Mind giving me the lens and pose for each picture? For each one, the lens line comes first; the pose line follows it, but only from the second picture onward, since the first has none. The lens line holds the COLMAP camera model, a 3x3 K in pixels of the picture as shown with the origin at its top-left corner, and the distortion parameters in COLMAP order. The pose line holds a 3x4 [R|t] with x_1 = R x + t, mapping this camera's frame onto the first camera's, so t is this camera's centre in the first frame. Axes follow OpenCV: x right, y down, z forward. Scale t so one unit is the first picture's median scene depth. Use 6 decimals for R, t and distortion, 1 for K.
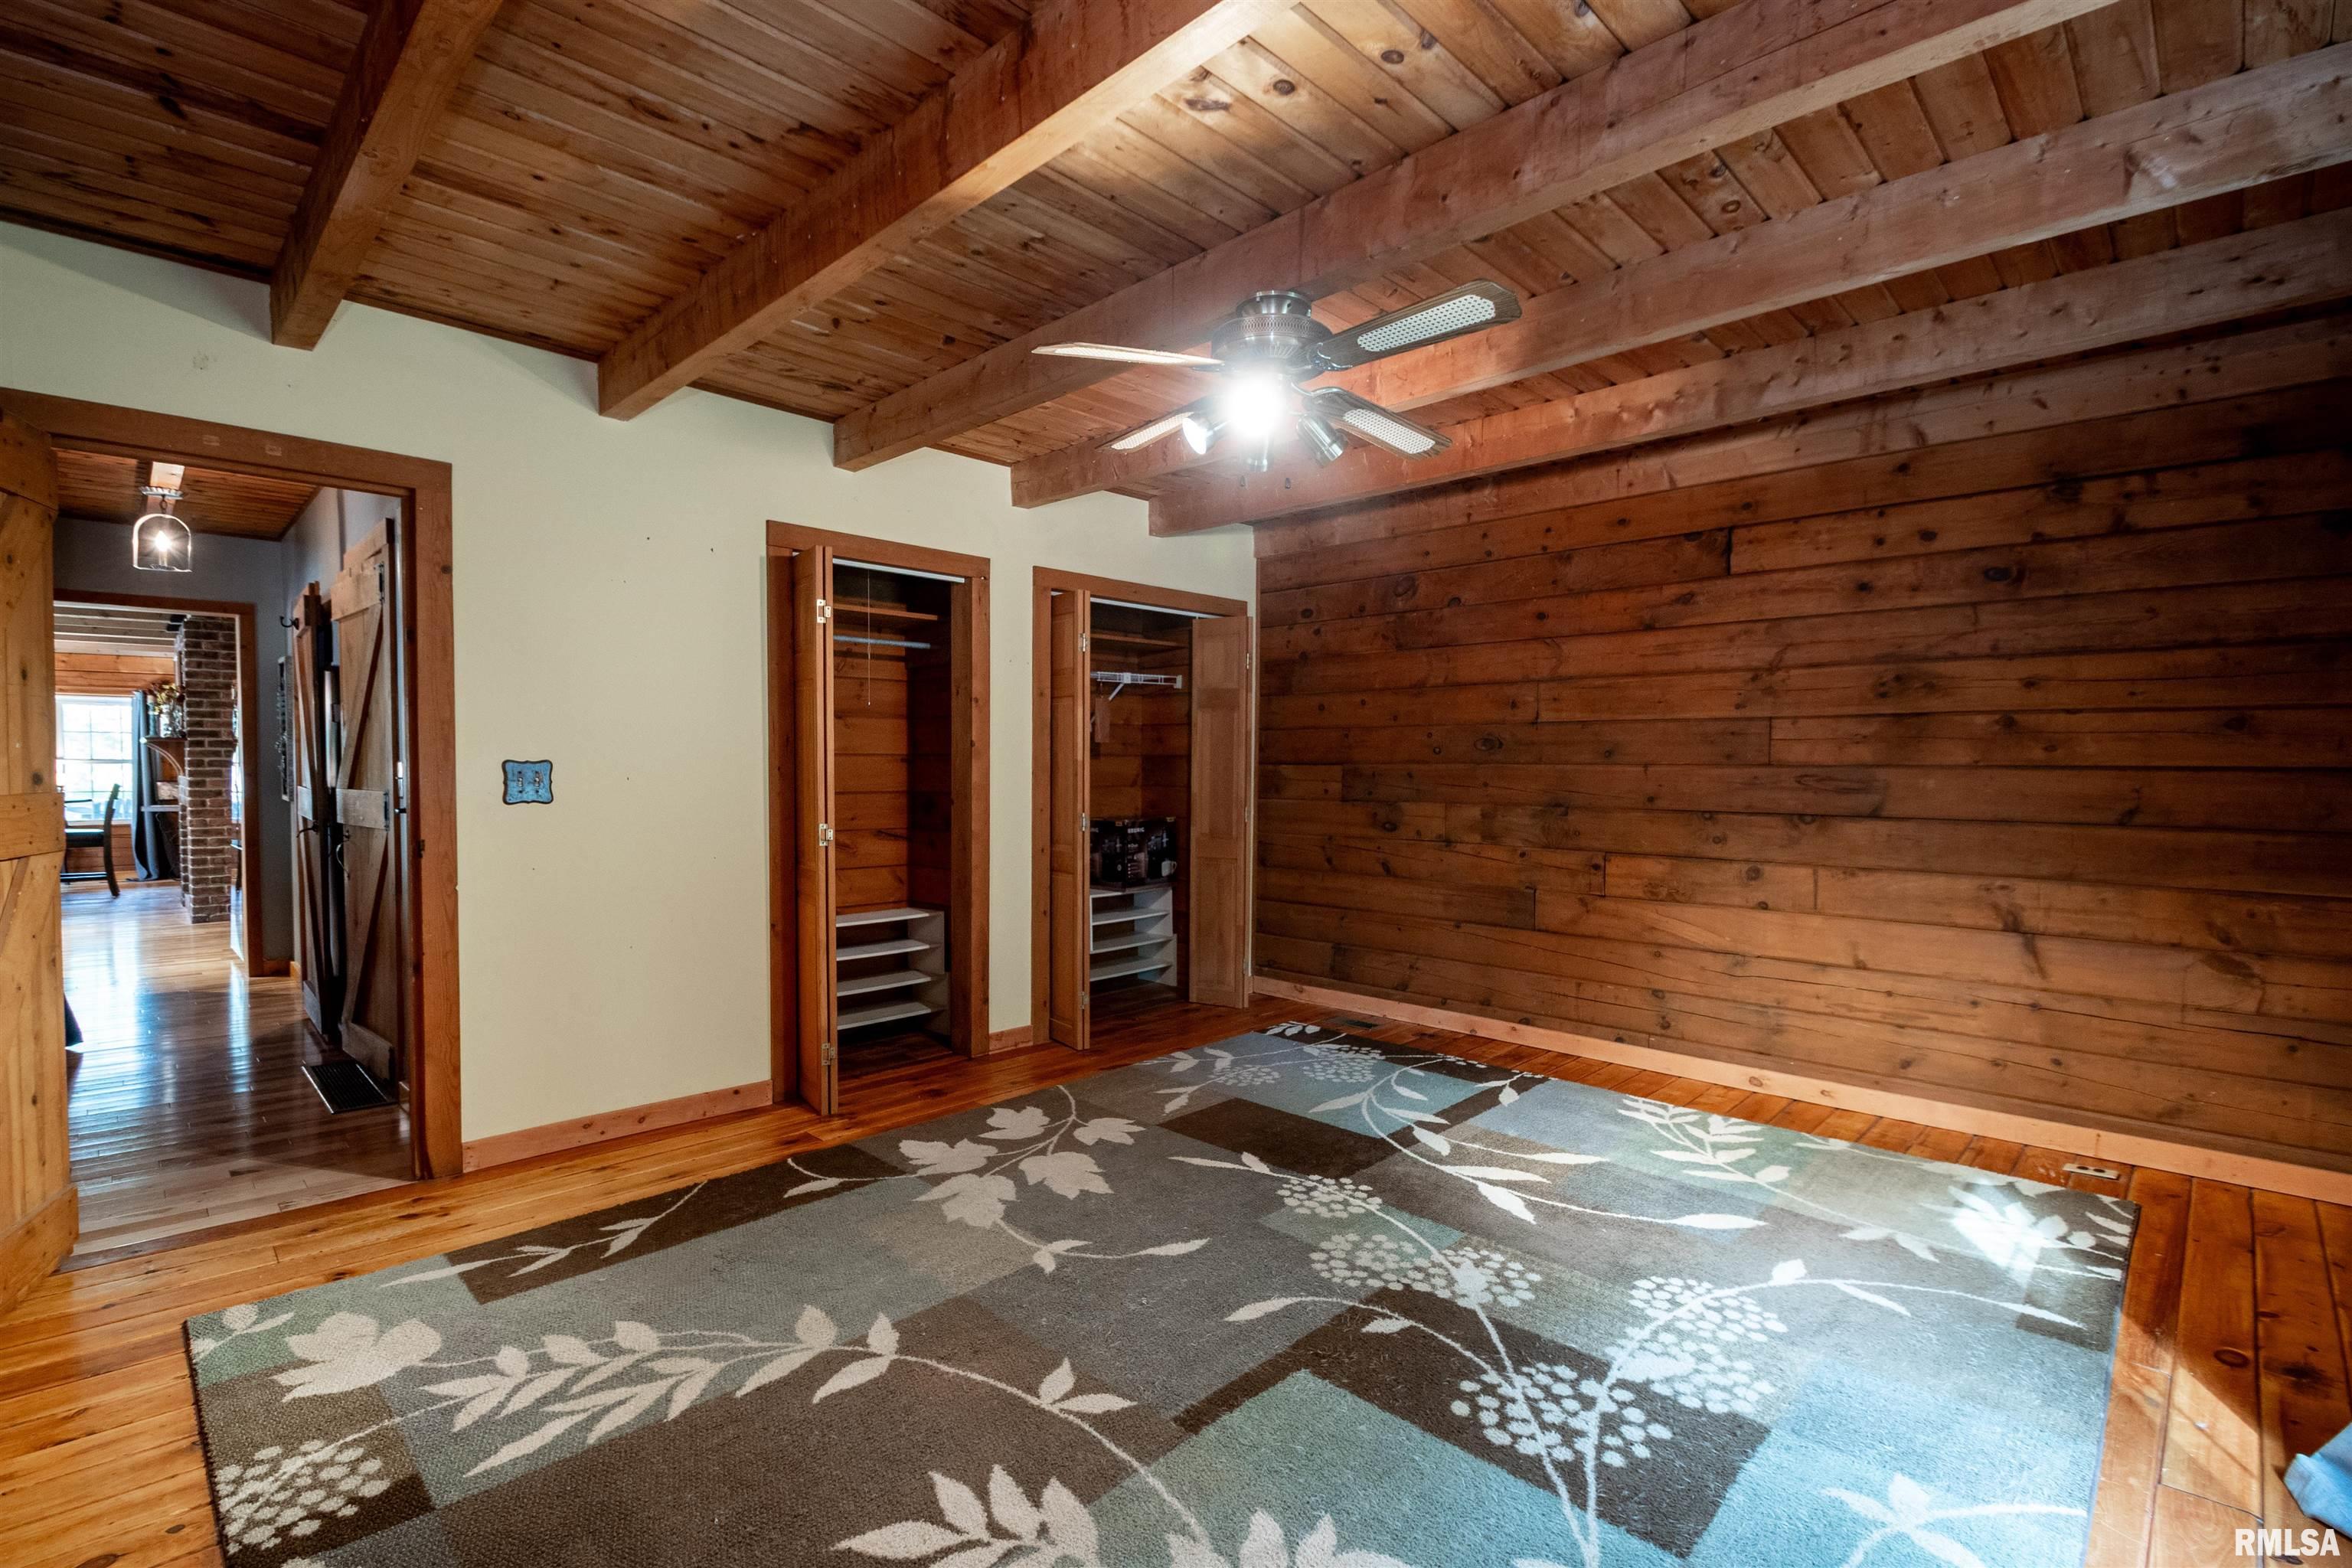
lens RADIAL K [[1064.7, 0, 1176.0], [0, 1064.7, 784.0], [0, 0, 1]] dist [0.014999, -0.018332]
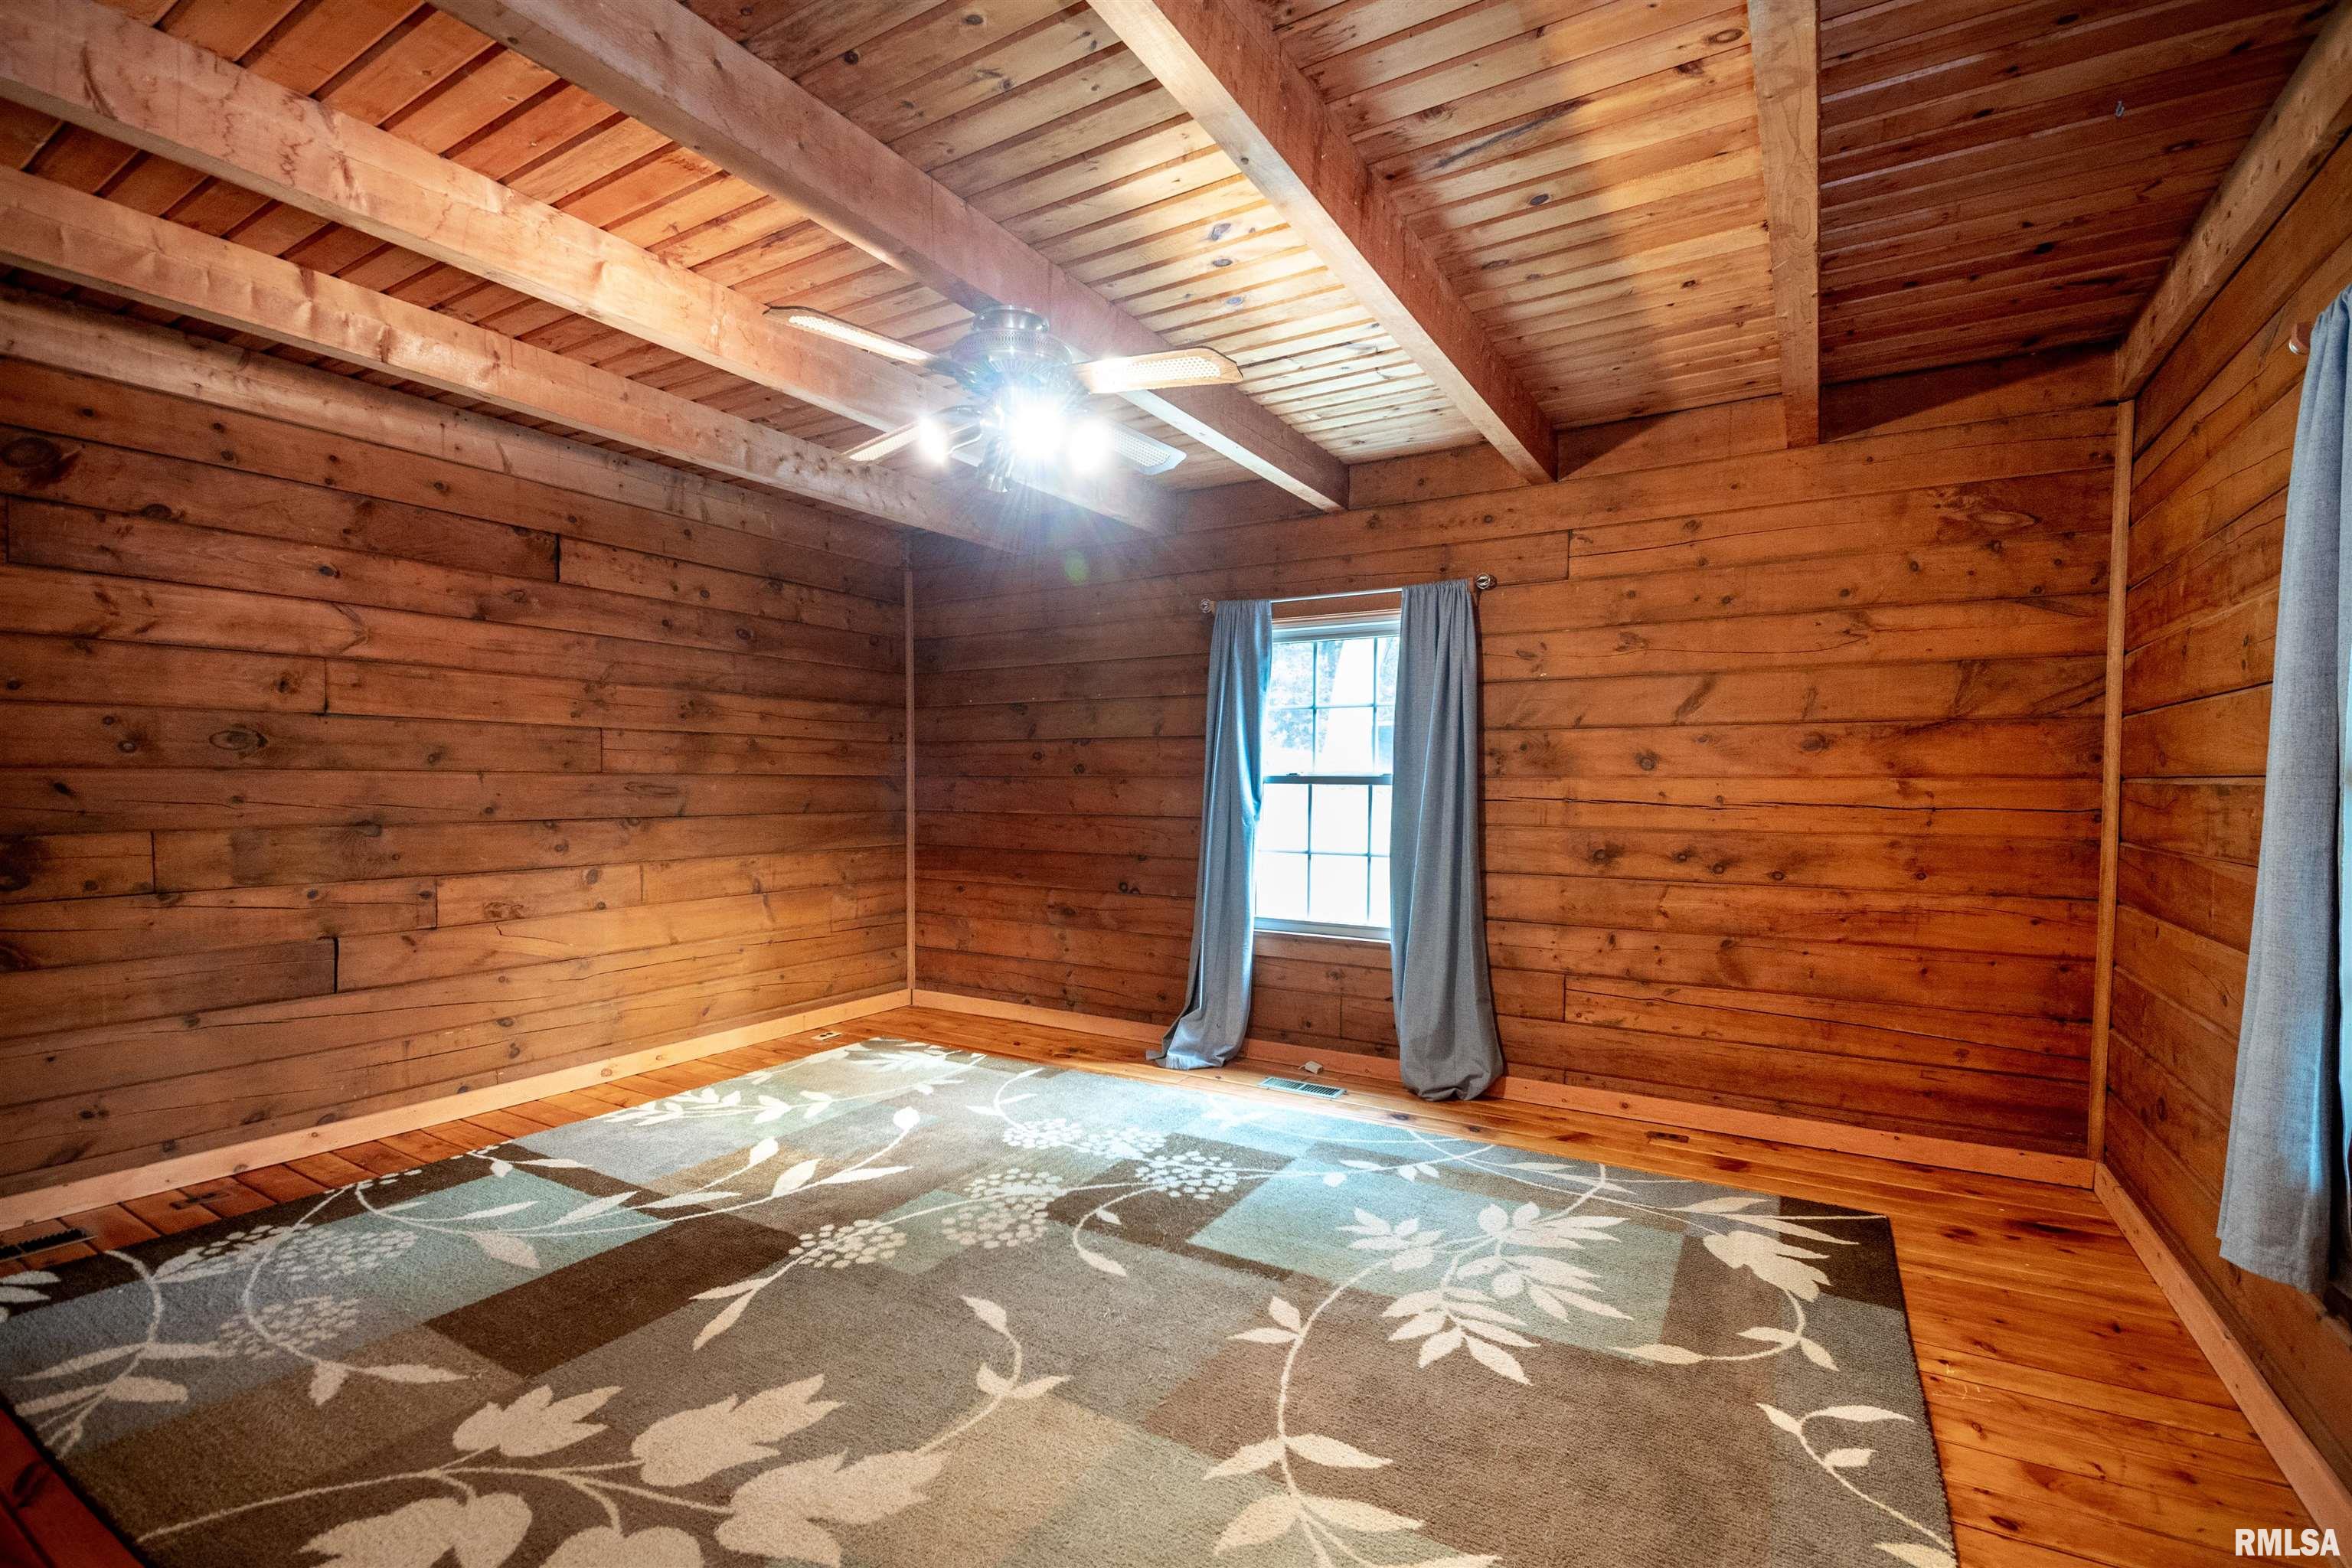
lens RADIAL K [[1025.7, 0, 1172.9], [0, 1025.7, 805.9], [0, 0, 1]] dist [0.010955, -0.015035]
pose [[-0.228569, -0.029380, 0.973084, -0.606909], [0.011729, 0.999389, 0.032929, -0.012906], [-0.973457, 0.018939, -0.228085, 0.726836]]
